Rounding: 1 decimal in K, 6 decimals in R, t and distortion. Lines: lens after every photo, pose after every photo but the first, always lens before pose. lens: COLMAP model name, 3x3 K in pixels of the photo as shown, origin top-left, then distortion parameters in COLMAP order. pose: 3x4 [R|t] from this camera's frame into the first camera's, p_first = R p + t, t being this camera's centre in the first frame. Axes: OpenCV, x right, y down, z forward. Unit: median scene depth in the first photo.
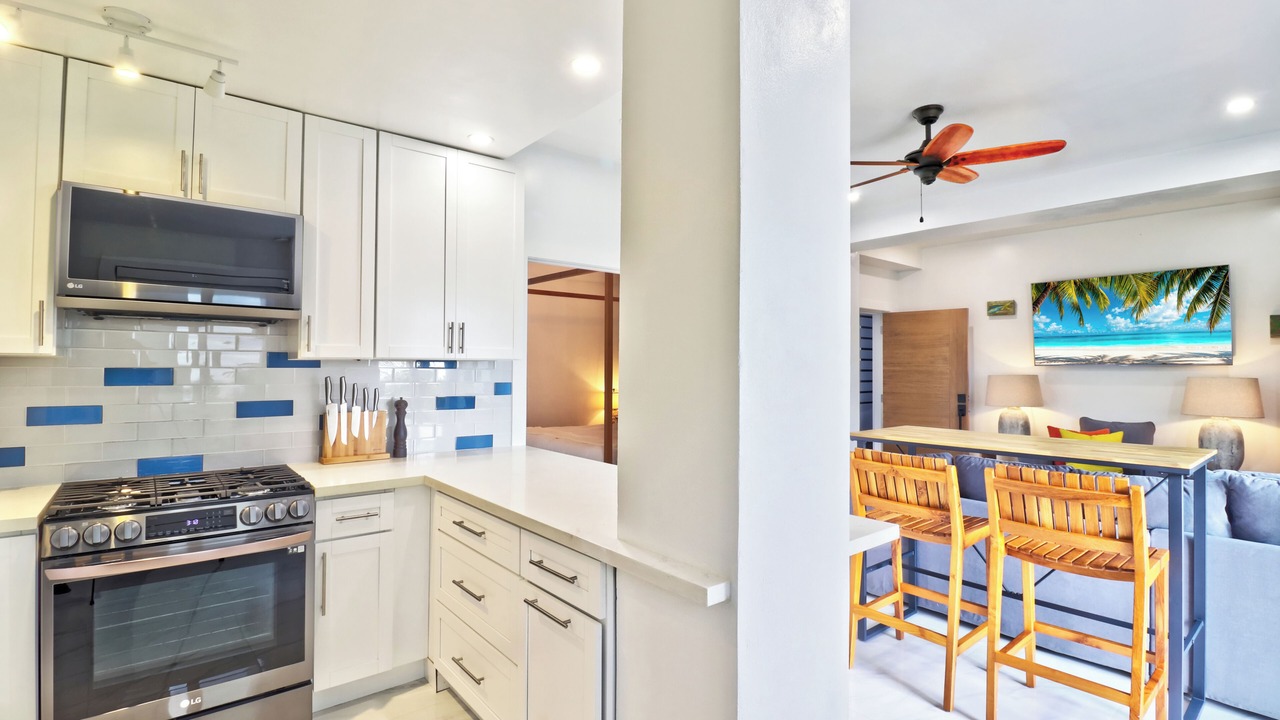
lens RADIAL K [[600.0, 0, 641.0], [0, 600.0, 349.2], [0, 0, 1]] dist [-0.002749, -0.003478]
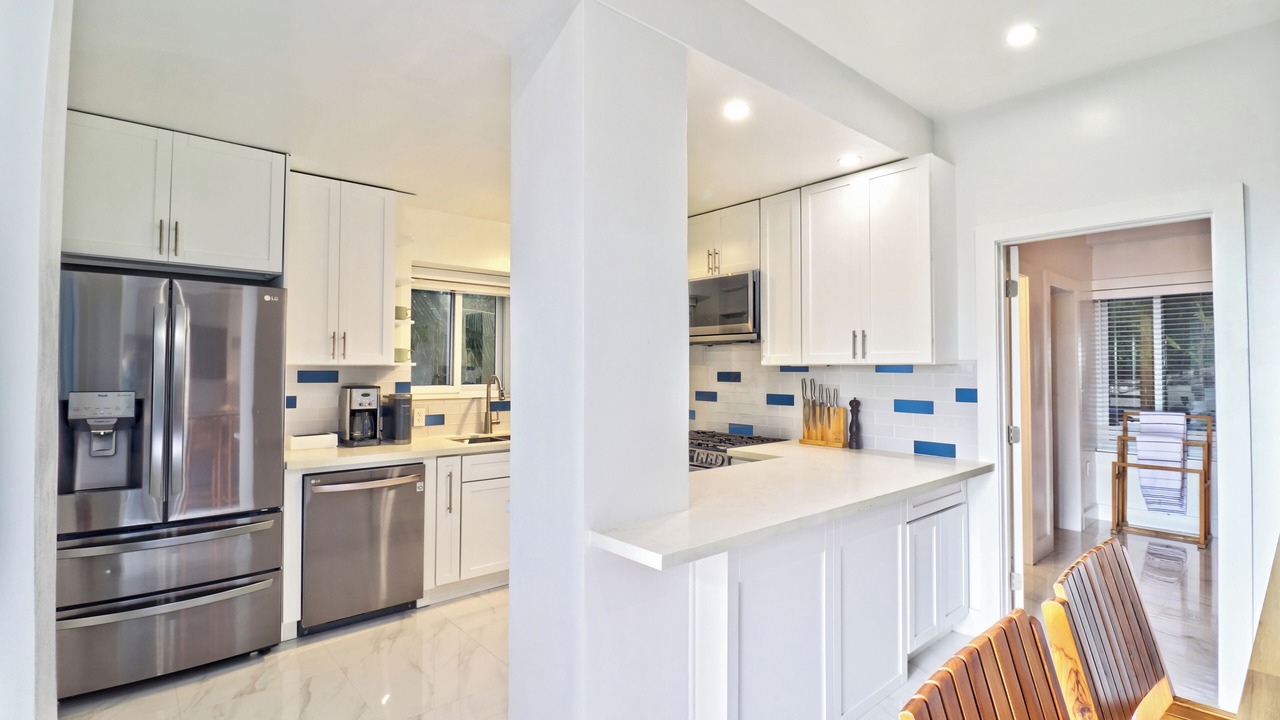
lens RADIAL K [[600.0, 0, 645.0], [0, 600.0, 355.5], [0, 0, 1]] dist [-0.002749, -0.003478]
pose [[0.020521, -0.026837, -0.999429, 0.980577], [0.029366, 0.999225, -0.026229, 0.022365], [0.999358, -0.028811, 0.021293, 0.734630]]
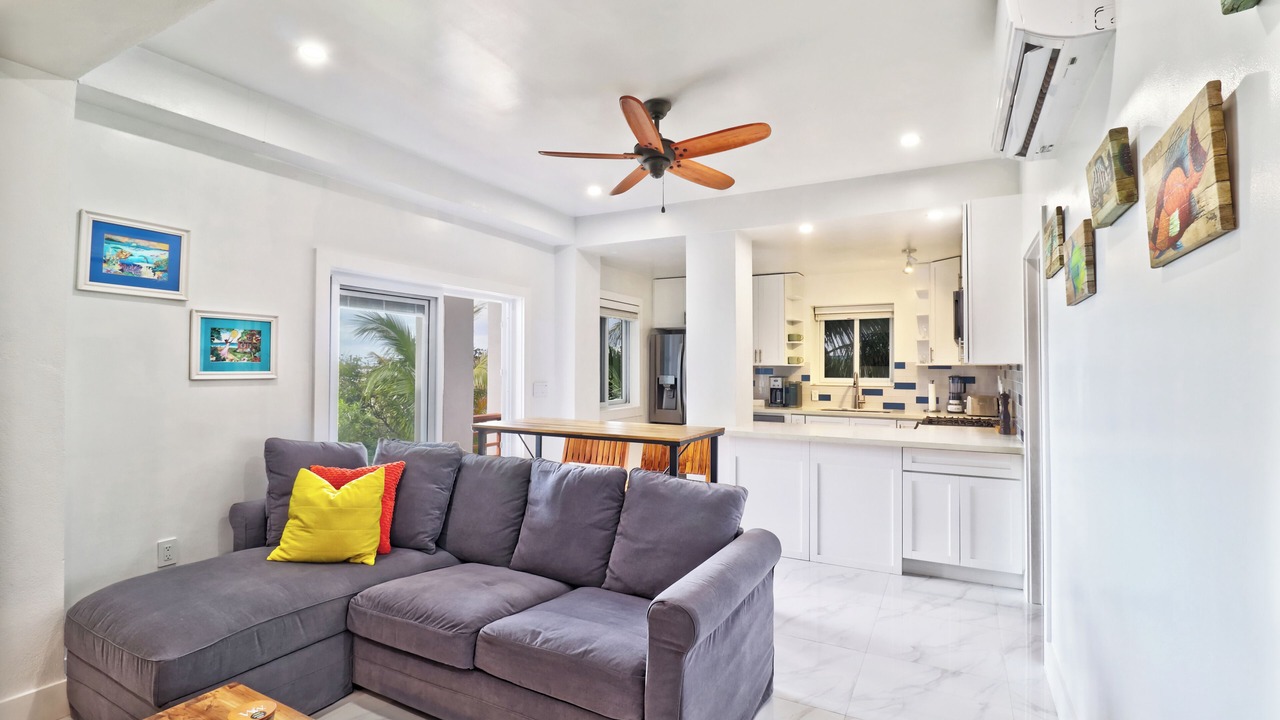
lens RADIAL K [[600.0, 0, 639.1], [0, 600.0, 361.5], [0, 0, 1]] dist [-0.002749, -0.003478]
pose [[-0.912285, -0.019755, -0.409080, 1.304108], [0.004166, 0.998337, -0.057501, 0.134376], [0.409536, -0.054161, -0.910685, 2.523039]]
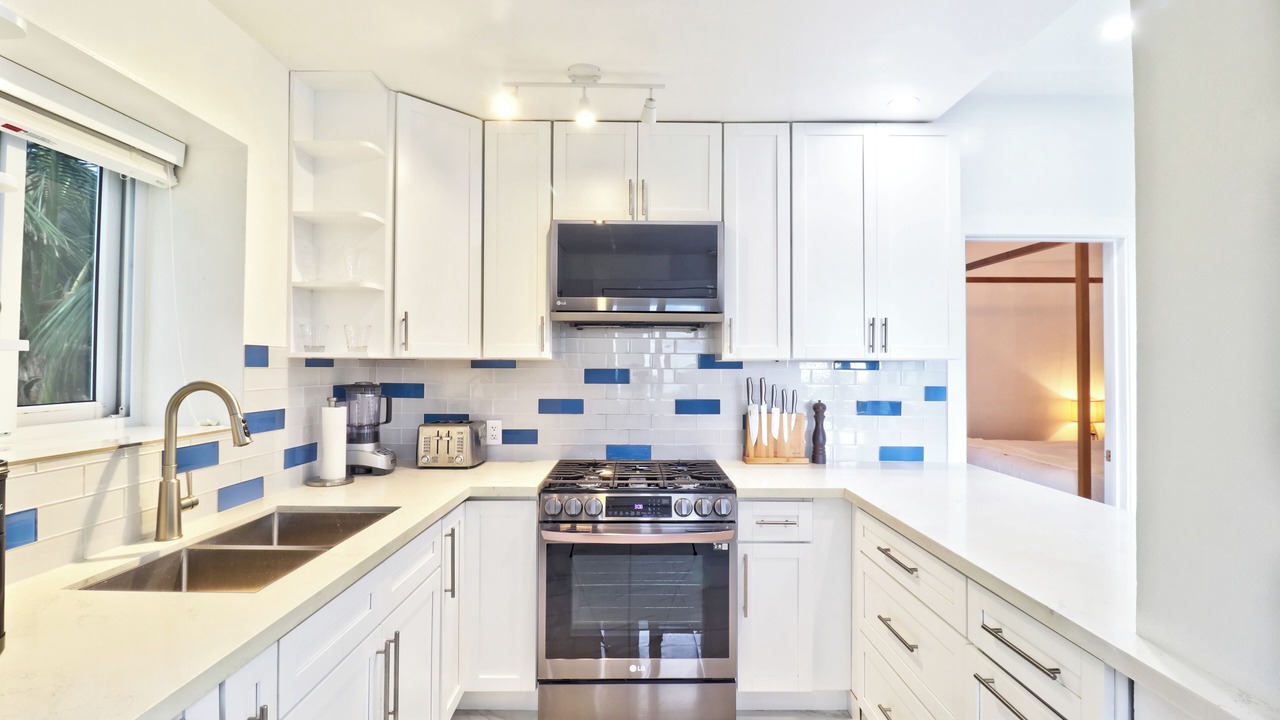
lens RADIAL K [[600.0, 0, 636.6], [0, 600.0, 355.0], [0, 0, 1]] dist [-0.002749, -0.003478]
pose [[0.775516, -0.011285, -0.631228, -0.031676], [0.017463, 0.999841, 0.003580, 0.000380], [0.631087, -0.013800, 0.775589, 0.105052]]
